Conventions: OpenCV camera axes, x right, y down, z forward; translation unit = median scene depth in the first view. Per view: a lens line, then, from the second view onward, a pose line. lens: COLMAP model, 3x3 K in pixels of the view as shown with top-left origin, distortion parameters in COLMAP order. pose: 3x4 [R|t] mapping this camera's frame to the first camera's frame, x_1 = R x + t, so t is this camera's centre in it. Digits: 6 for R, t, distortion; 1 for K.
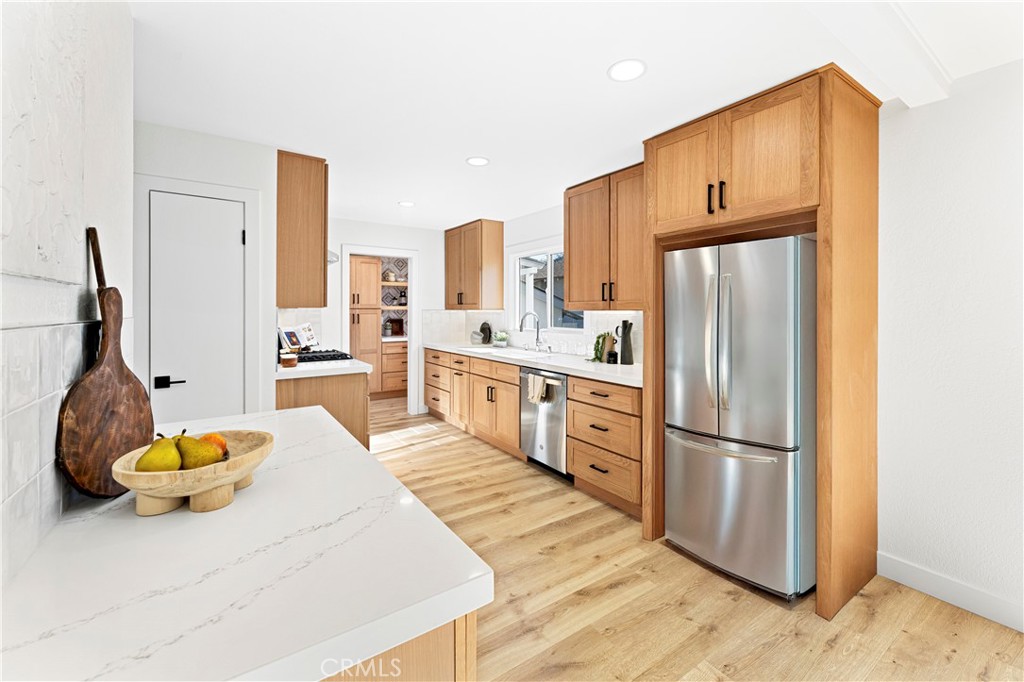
lens RADIAL K [[422.3, 0, 511.5], [0, 422.3, 312.0], [0, 0, 1]] dist [0.000250, 0.000005]
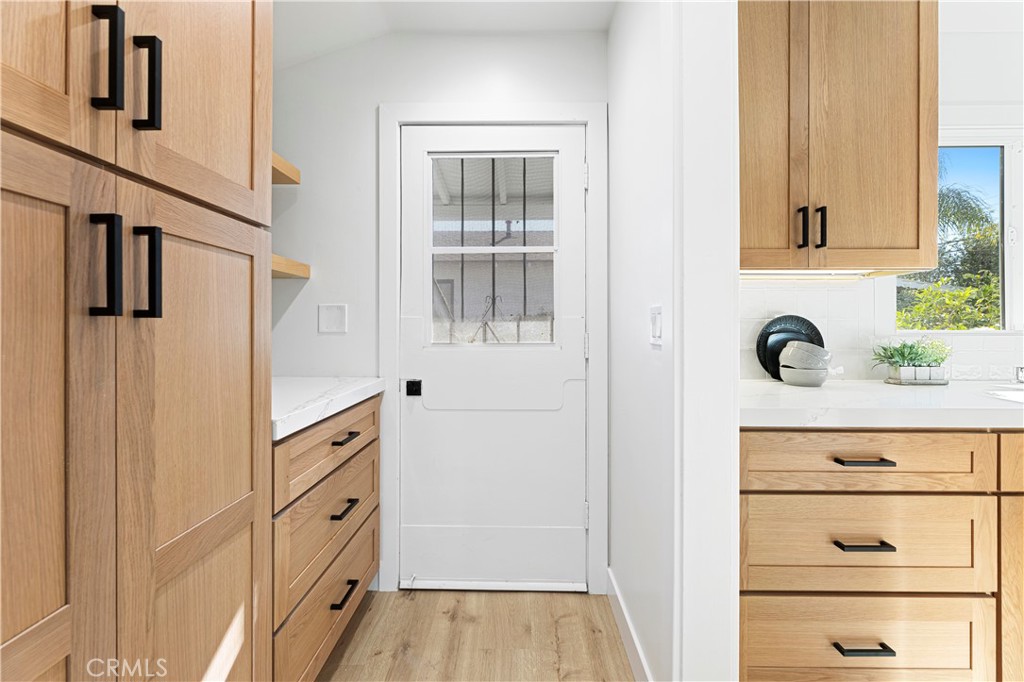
lens RADIAL K [[401.2, 0, 508.8], [0, 401.2, 325.8], [0, 0, 1]] dist [0.000111, 0.000219]
pose [[0.588384, -0.004938, 0.808567, -0.727115], [-0.002126, 0.999968, 0.007654, 0.051521], [-0.808579, -0.006222, 0.588355, 1.621124]]
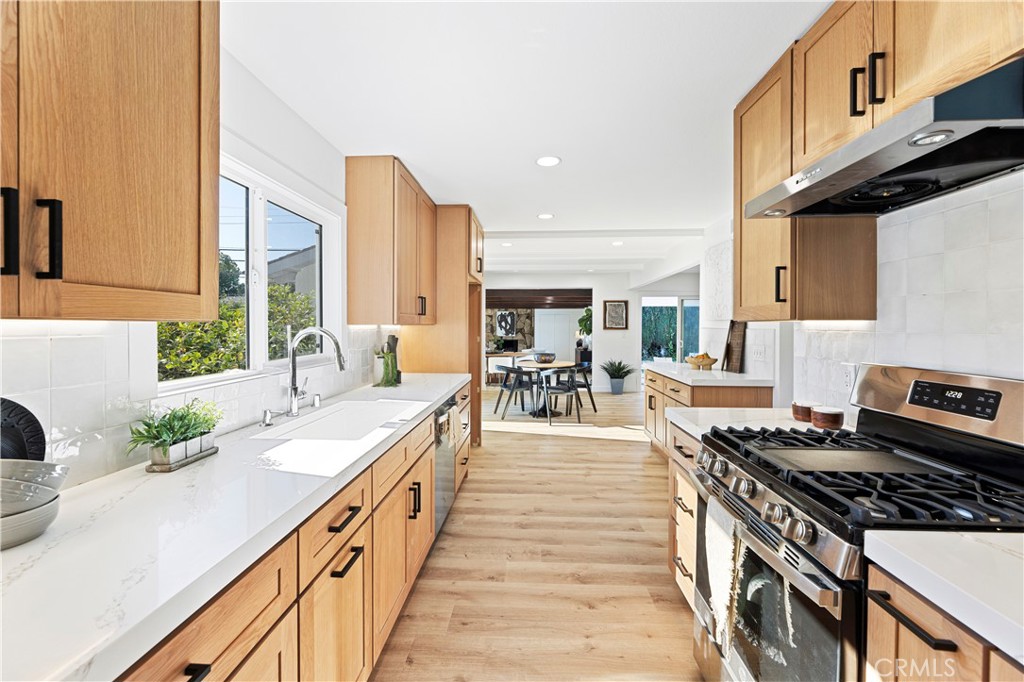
lens RADIAL K [[413.4, 0, 513.9], [0, 413.4, 326.3], [0, 0, 1]] dist [-0.000712, -0.000268]
pose [[-0.795875, -0.007603, 0.605413, -0.523776], [-0.006356, 0.999971, 0.004201, -0.004981], [-0.605427, -0.000504, -0.795901, 1.629464]]
